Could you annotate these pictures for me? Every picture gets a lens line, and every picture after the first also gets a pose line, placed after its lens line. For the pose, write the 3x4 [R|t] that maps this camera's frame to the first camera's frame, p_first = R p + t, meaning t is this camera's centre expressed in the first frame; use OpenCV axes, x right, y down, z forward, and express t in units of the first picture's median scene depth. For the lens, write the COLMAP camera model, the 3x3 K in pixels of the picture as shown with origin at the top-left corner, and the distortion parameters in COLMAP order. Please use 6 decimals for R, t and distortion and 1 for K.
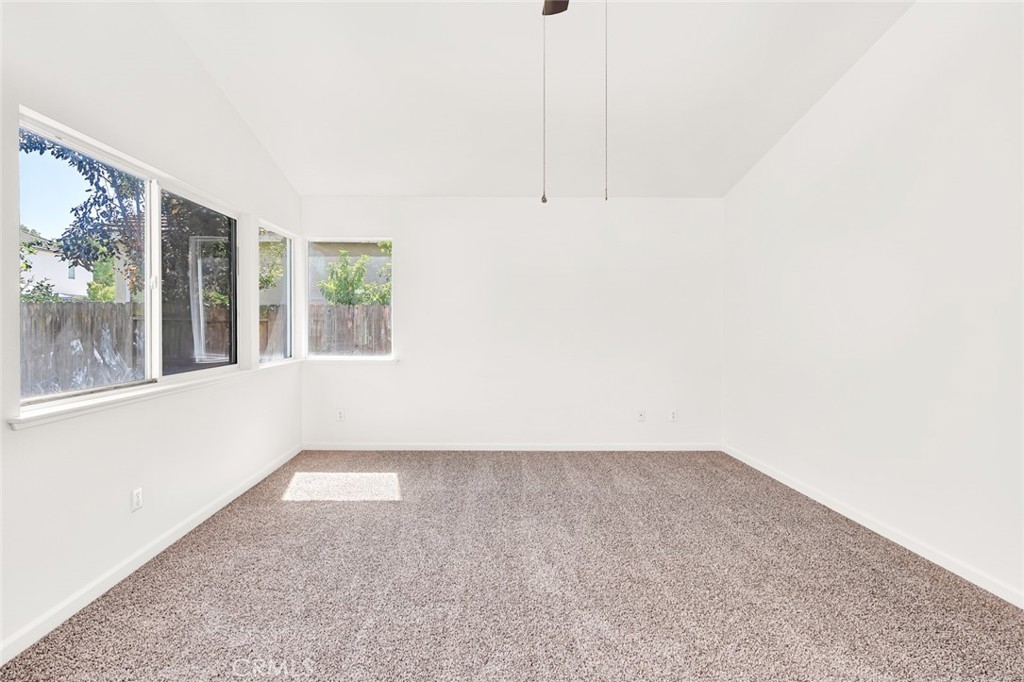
lens RADIAL K [[474.3, 0, 511.0], [0, 474.3, 323.4], [0, 0, 1]] dist [-0.004098, -0.000016]
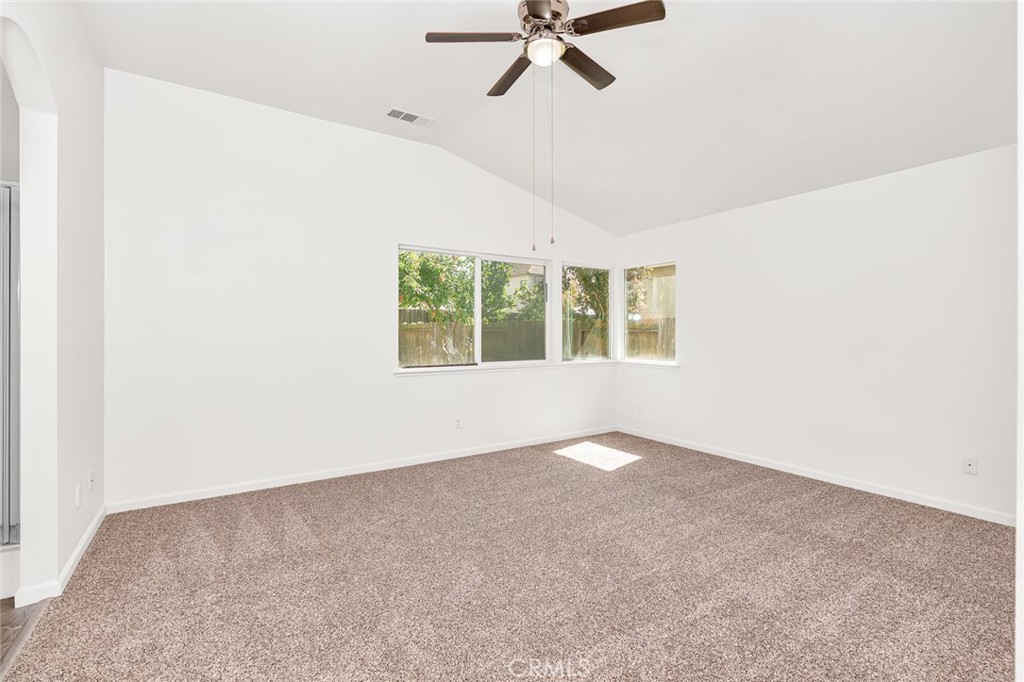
lens RADIAL K [[453.2, 0, 512.1], [0, 453.2, 336.9], [0, 0, 1]] dist [-0.003406, -0.000461]
pose [[0.550267, 0.003657, -0.834981, 0.639279], [-0.000244, 0.999991, 0.004220, 0.005054], [0.834989, -0.002118, 0.550263, 0.106866]]
